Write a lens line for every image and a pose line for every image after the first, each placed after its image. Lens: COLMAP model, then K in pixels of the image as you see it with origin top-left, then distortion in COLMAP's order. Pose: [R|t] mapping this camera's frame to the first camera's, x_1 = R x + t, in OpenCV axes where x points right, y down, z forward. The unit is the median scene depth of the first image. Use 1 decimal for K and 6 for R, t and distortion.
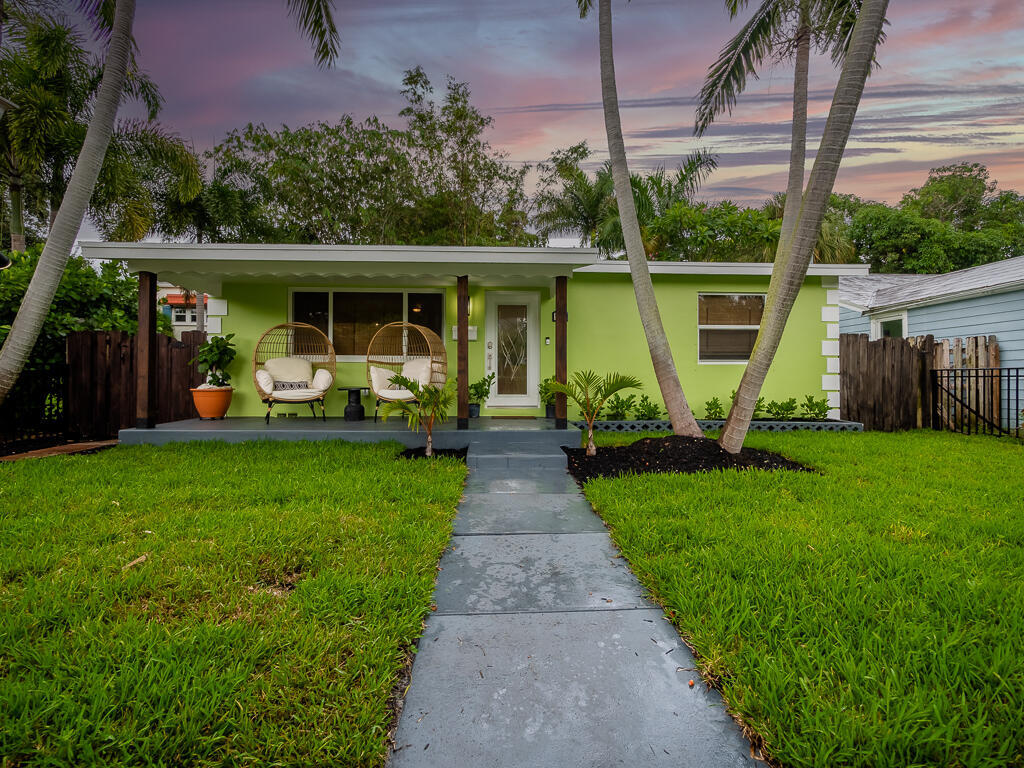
lens RADIAL K [[436.7, 0, 506.0], [0, 436.7, 378.5], [0, 0, 1]] dist [-0.000852, -0.000102]
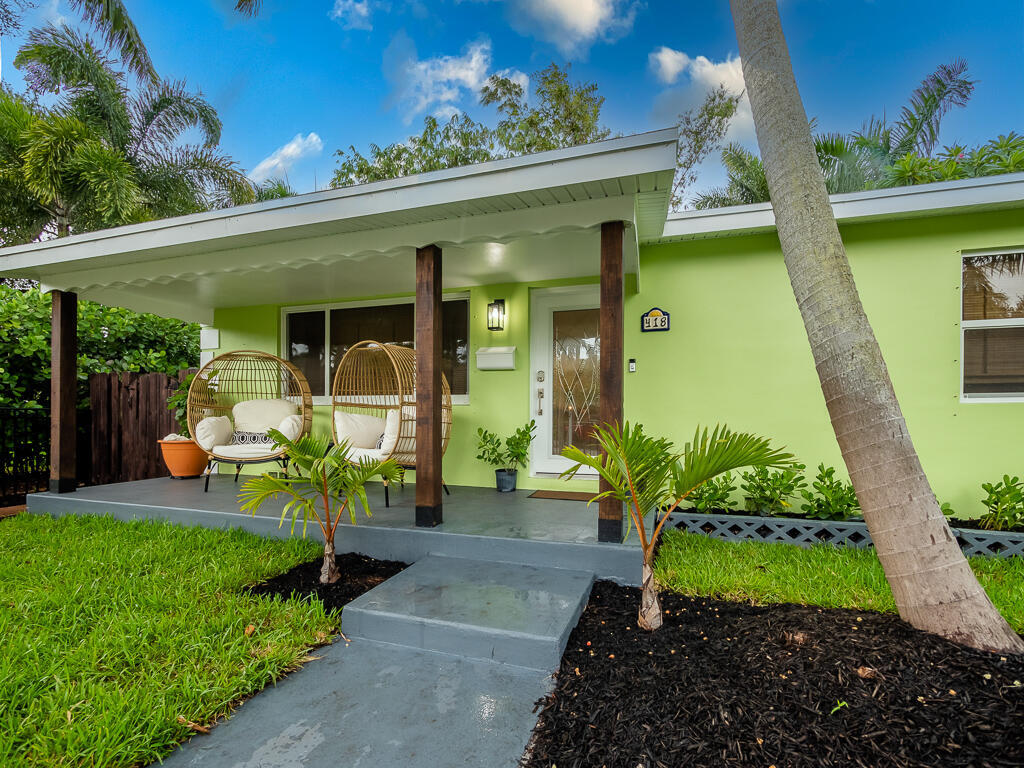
lens RADIAL K [[449.0, 0, 512.2], [0, 449.0, 422.9], [0, 0, 1]] dist [0.000926, 0.000076]
pose [[0.942481, 0.004873, -0.334223, 0.152924], [-0.002859, 0.999975, 0.006517, -0.013736], [0.334246, -0.005186, 0.942472, 0.401582]]
